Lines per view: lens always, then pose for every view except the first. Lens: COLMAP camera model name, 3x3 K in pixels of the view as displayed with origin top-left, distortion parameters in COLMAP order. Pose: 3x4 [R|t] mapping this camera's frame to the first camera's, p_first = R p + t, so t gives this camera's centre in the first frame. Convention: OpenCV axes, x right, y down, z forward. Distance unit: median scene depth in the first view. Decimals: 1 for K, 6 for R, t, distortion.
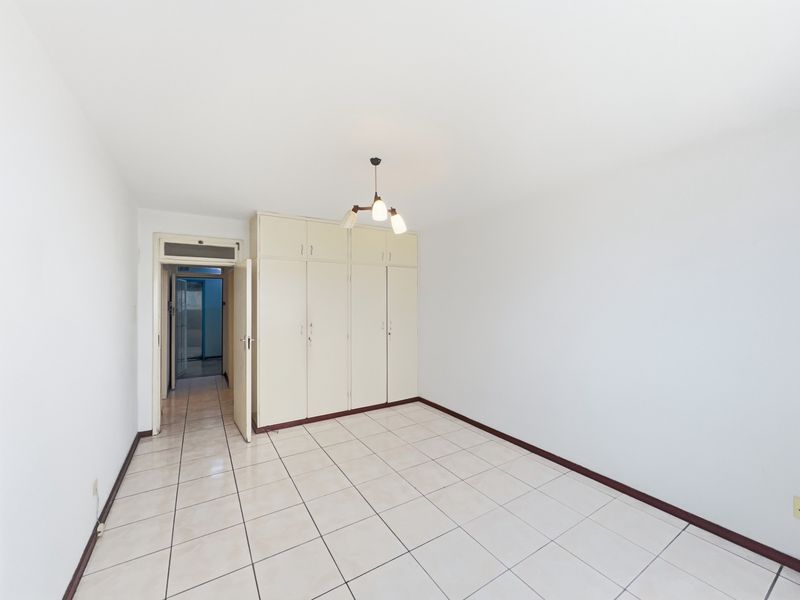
lens RADIAL K [[320.0, 0, 400.0], [0, 320.0, 300.0], [0, 0, 1]] dist [-0.000403, -0.000208]
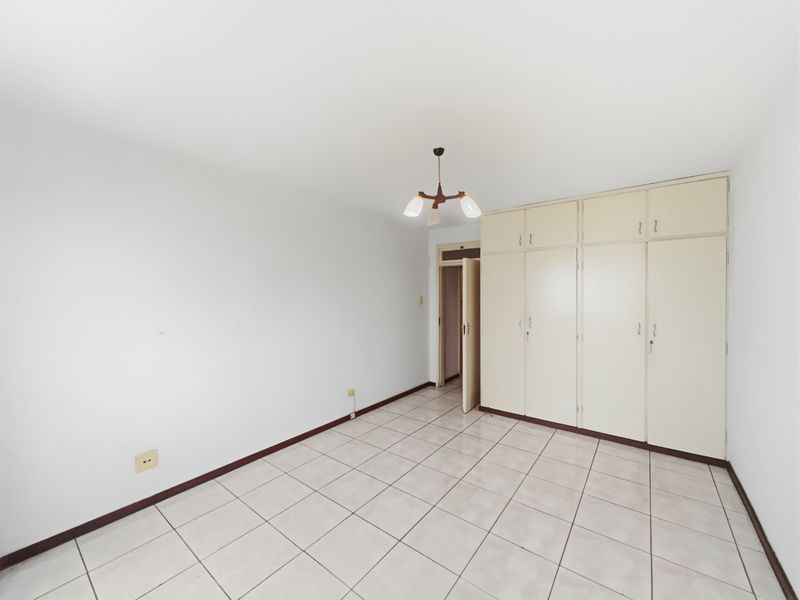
lens RADIAL K [[320.0, 0, 400.0], [0, 320.0, 300.0], [0, 0, 1]] dist [-0.000403, -0.000208]
pose [[0.347654, 0.020287, -0.937403, 0.486777], [0.007553, 0.999673, 0.024435, -0.004422], [0.937592, -0.015575, 0.347387, 0.330548]]
